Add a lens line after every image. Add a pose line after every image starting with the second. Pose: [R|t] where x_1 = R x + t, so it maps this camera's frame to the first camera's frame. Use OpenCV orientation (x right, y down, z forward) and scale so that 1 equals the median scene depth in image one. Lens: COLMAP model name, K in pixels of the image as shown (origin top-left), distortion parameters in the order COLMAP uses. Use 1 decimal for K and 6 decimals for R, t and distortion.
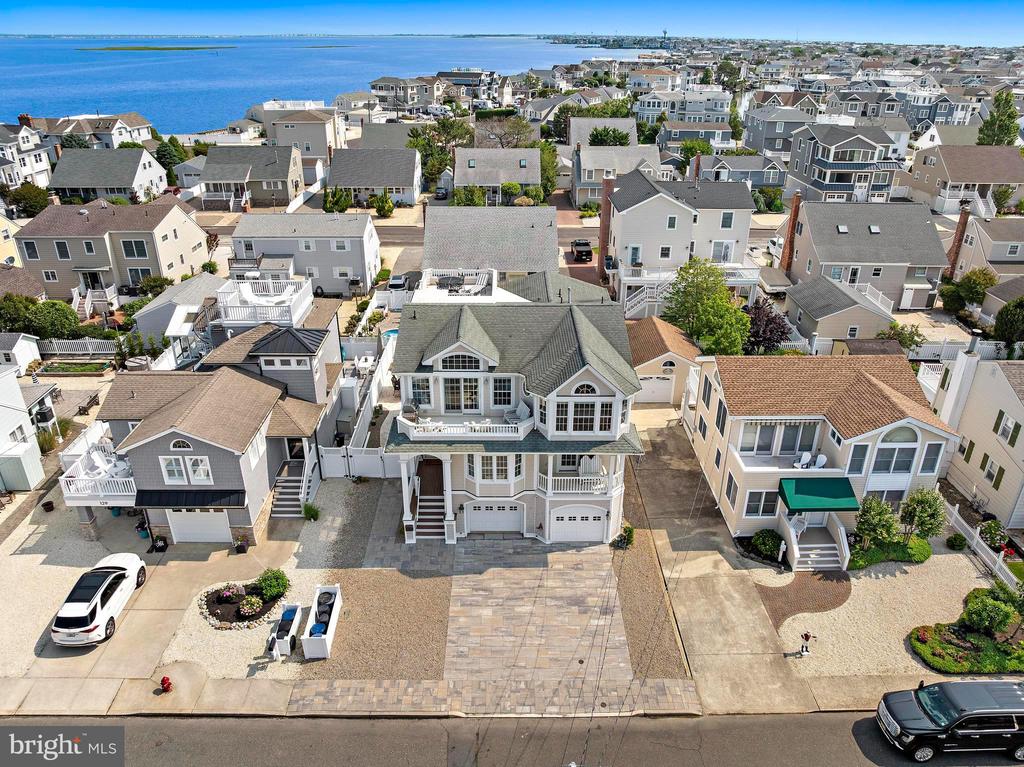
lens RADIAL K [[710.1, 0, 512.0], [0, 710.1, 383.5], [0, 0, 1]] dist [-0.042954, 0.008309]
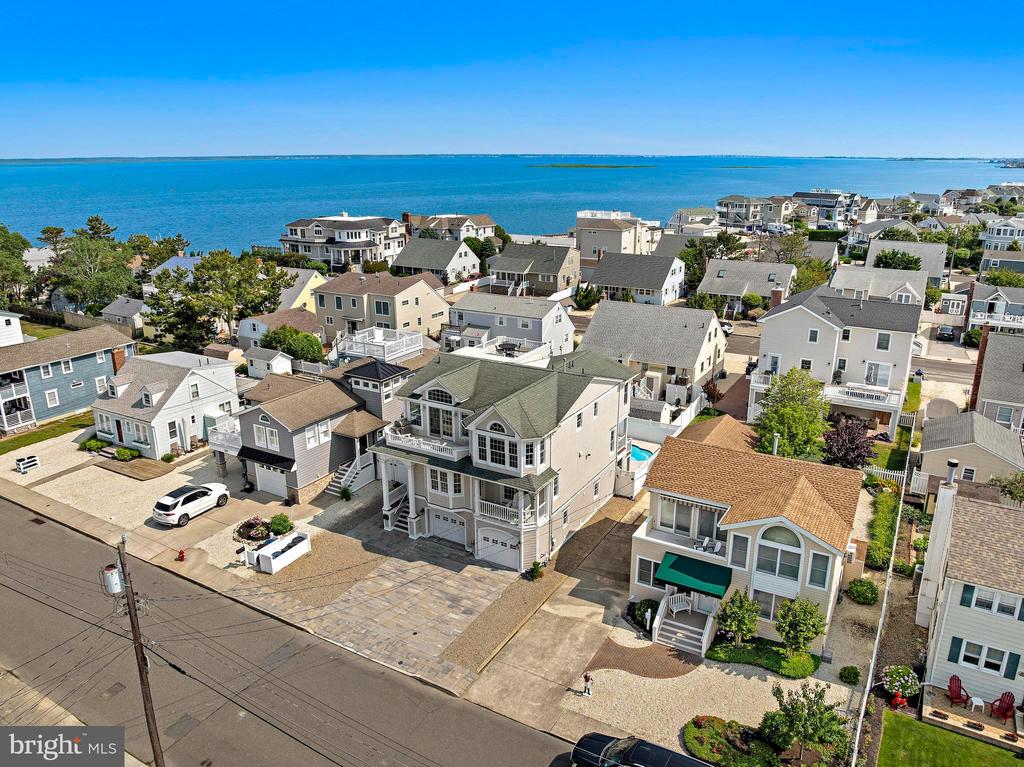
lens RADIAL K [[720.6, 0, 512.0], [0, 720.6, 383.5], [0, 0, 1]] dist [-0.039333, 0.003160]
pose [[0.862240, 0.146474, -0.484858, 0.653277], [-0.219242, 0.970878, -0.096586, 0.044372], [0.456591, 0.189581, 0.869243, -0.078870]]
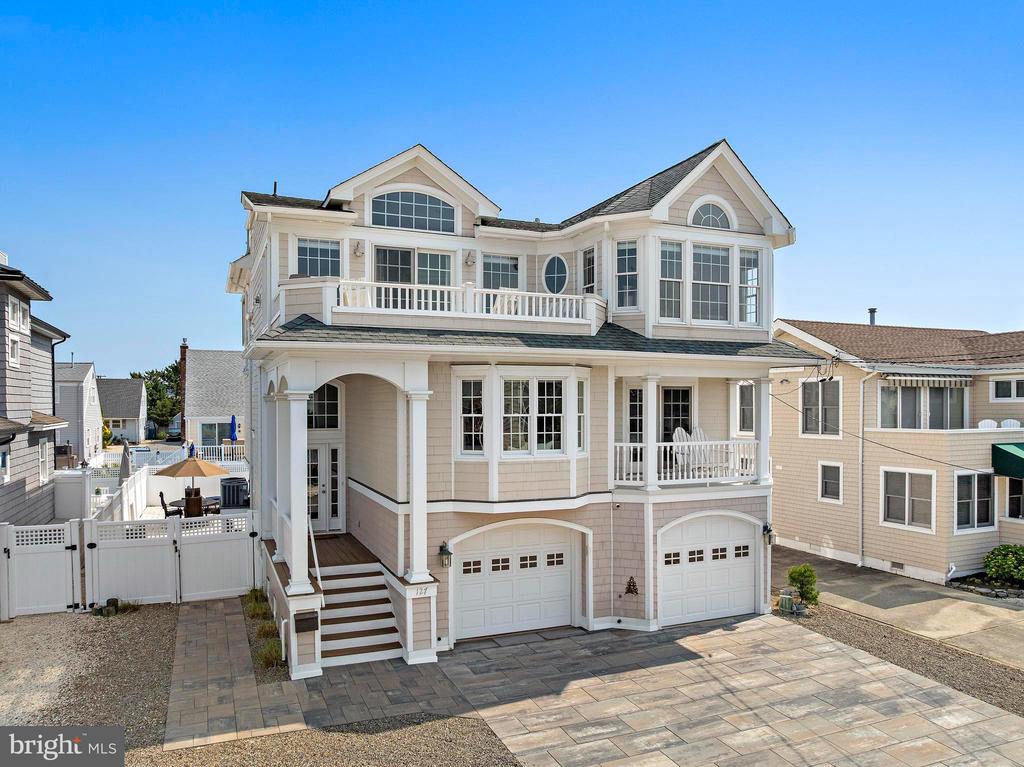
lens RADIAL K [[727.8, 0, 510.4], [0, 727.8, 426.9], [0, 0, 1]] dist [-0.042600, 0.001549]
pose [[0.925776, -0.013366, 0.377836, -0.184595], [0.168277, 0.909492, -0.380140, 0.268015], [-0.338558, 0.415506, 0.844236, 0.635137]]
